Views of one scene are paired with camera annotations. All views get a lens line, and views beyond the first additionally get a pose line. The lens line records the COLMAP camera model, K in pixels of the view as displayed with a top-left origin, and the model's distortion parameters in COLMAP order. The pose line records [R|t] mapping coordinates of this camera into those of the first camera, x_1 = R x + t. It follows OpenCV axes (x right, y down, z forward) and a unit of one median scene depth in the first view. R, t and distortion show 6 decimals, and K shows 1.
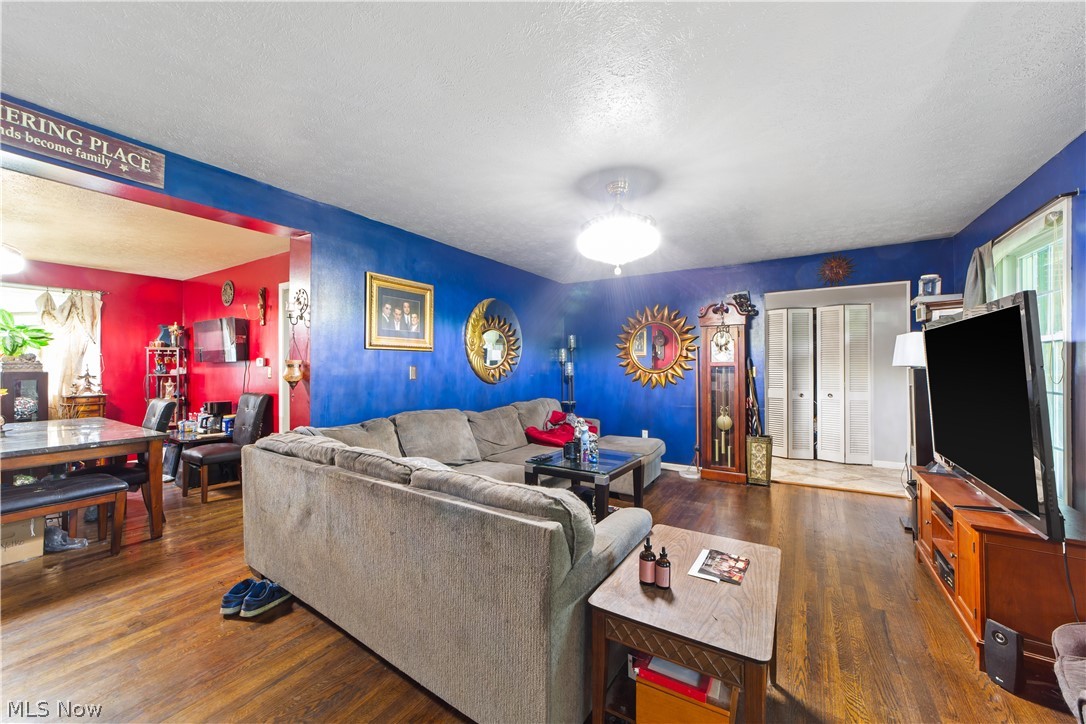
lens RADIAL K [[419.0, 0, 540.3], [0, 419.0, 363.4], [0, 0, 1]] dist [0.002651, 0.001012]
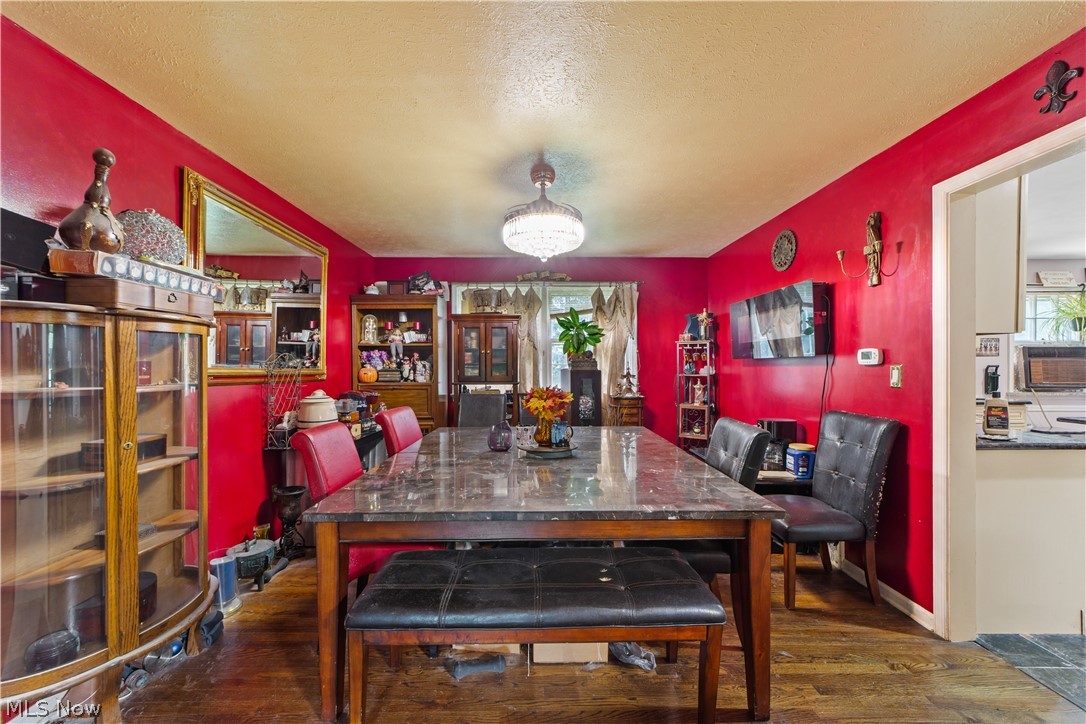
lens RADIAL K [[419.0, 0, 539.4], [0, 419.0, 364.5], [0, 0, 1]] dist [0.002651, 0.001012]
pose [[0.549623, 0.001292, -0.835412, -0.426863], [0.005583, 0.999971, 0.005220, 0.001557], [0.835394, -0.007533, 0.549600, 0.343366]]
